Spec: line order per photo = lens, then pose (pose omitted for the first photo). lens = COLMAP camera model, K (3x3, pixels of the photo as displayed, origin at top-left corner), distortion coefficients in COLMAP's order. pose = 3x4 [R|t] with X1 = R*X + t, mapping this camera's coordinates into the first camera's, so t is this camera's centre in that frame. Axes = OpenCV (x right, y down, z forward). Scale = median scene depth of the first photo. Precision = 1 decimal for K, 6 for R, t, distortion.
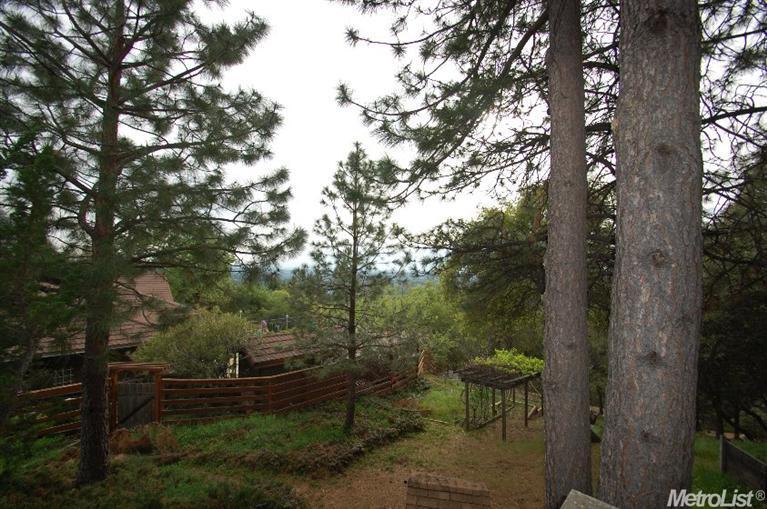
lens RADIAL K [[341.9, 0, 383.5], [0, 341.9, 254.5], [0, 0, 1]] dist [0.018806, -0.018553]
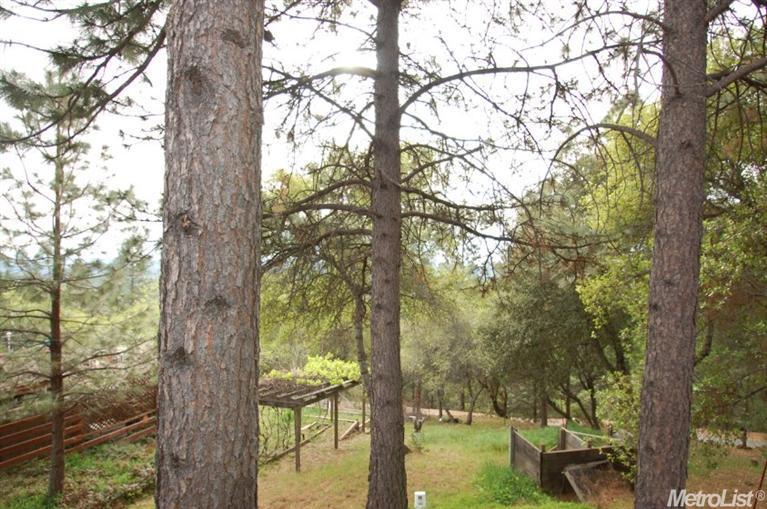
lens RADIAL K [[458.5, 0, 383.5], [0, 458.5, 250.2], [0, 0, 1]] dist [-0.021785, -0.000654]
pose [[0.926964, -0.008312, 0.375058, 0.159275], [-0.003633, 0.999509, 0.031130, 0.007563], [-0.375132, -0.030219, 0.926479, -0.014499]]
